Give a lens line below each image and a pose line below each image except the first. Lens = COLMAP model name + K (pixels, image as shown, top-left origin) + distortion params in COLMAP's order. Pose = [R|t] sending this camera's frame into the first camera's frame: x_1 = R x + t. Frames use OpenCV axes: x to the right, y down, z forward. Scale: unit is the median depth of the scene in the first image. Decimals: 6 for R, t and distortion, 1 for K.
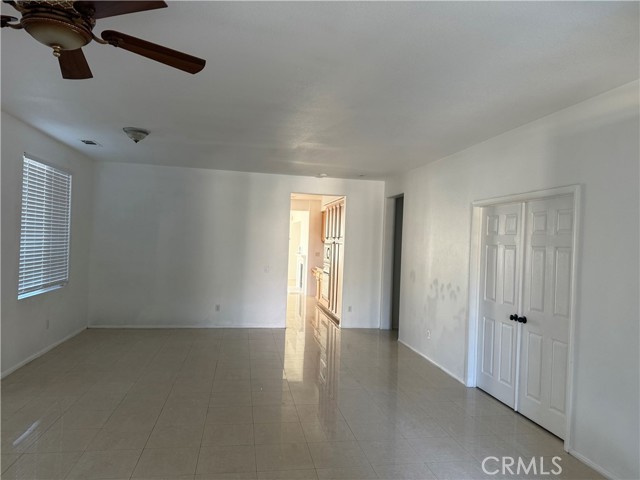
lens RADIAL K [[451.8, 0, 320.0], [0, 451.8, 240.0], [0, 0, 1]] dist [0.114834, -0.153124]
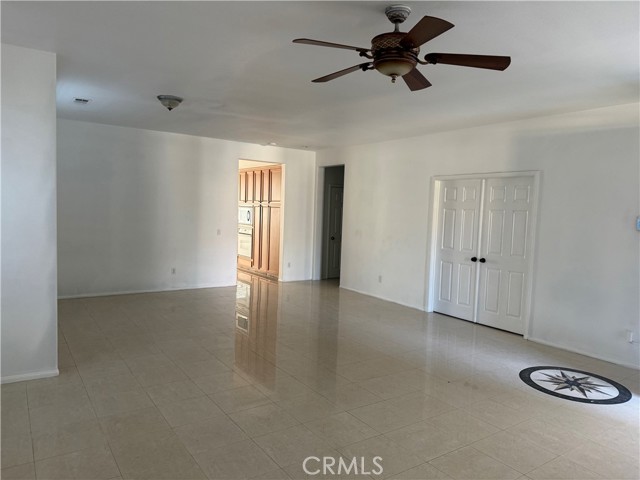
lens RADIAL K [[451.8, 0, 320.0], [0, 451.8, 240.0], [0, 0, 1]] dist [0.114834, -0.153124]
pose [[0.910969, -0.035898, 0.410909, -0.358649], [-0.000960, 0.996018, 0.089143, -0.011745], [-0.412473, -0.081601, 0.907308, -0.059123]]
